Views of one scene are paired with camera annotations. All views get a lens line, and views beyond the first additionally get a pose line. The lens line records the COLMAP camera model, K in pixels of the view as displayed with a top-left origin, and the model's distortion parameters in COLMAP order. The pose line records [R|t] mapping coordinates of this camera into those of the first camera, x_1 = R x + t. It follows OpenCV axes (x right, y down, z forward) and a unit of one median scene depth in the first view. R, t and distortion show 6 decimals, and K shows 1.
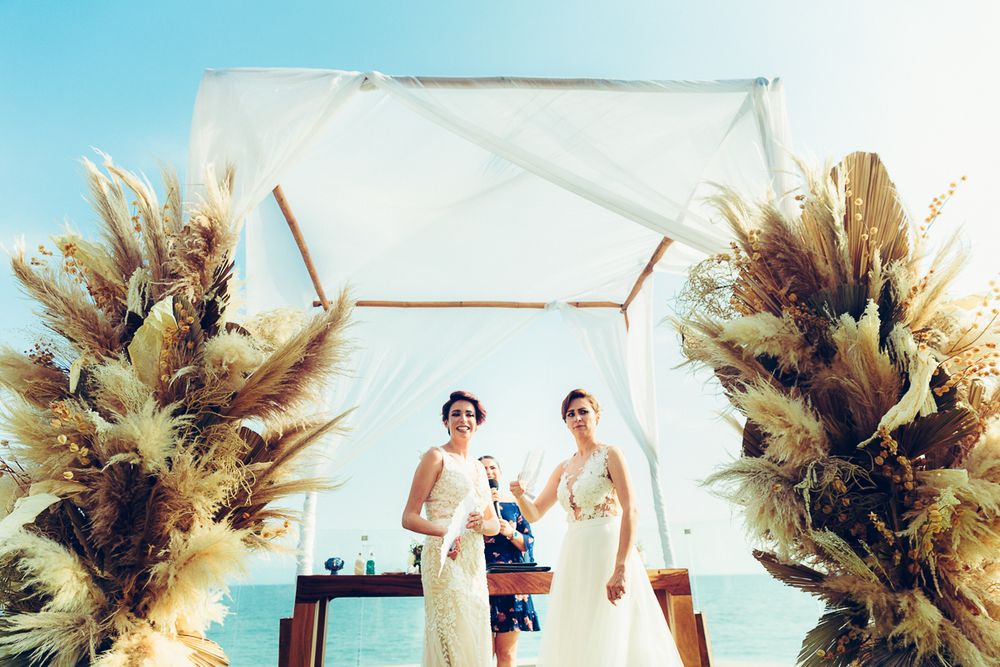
lens RADIAL K [[666.8, 0, 496.9], [0, 666.8, 338.9], [0, 0, 1]] dist [0.023101, -0.018812]
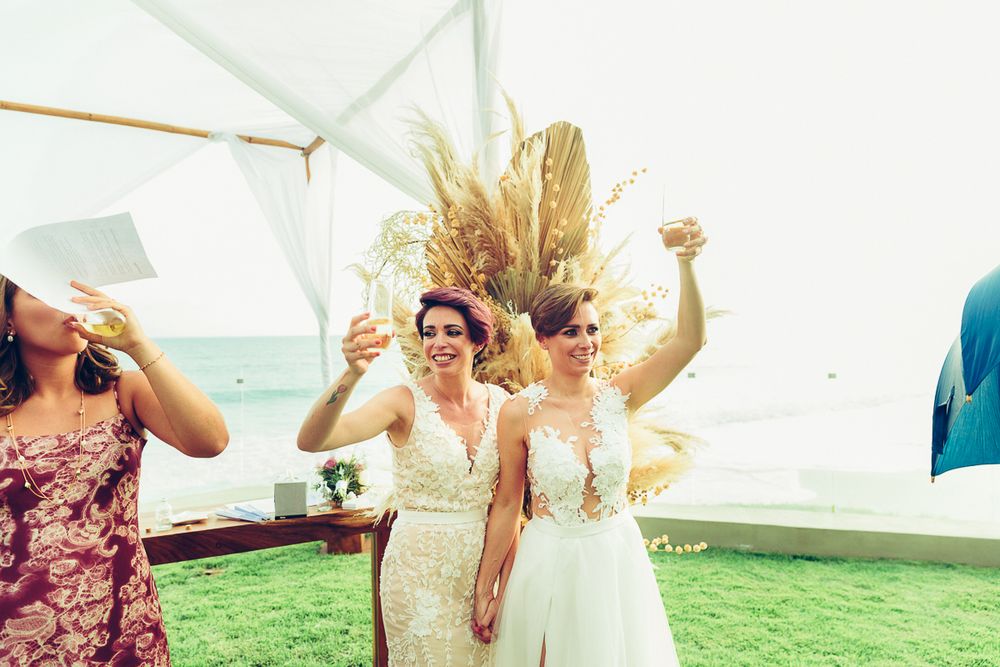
lens RADIAL K [[666.8, 0, 495.2], [0, 666.8, 341.2], [0, 0, 1]] dist [0.023101, -0.018812]
pose [[0.885915, 0.007906, 0.463780, 0.007171], [-0.164199, 0.940457, 0.297623, -0.259289], [-0.433812, -0.339821, 0.834463, 0.139429]]
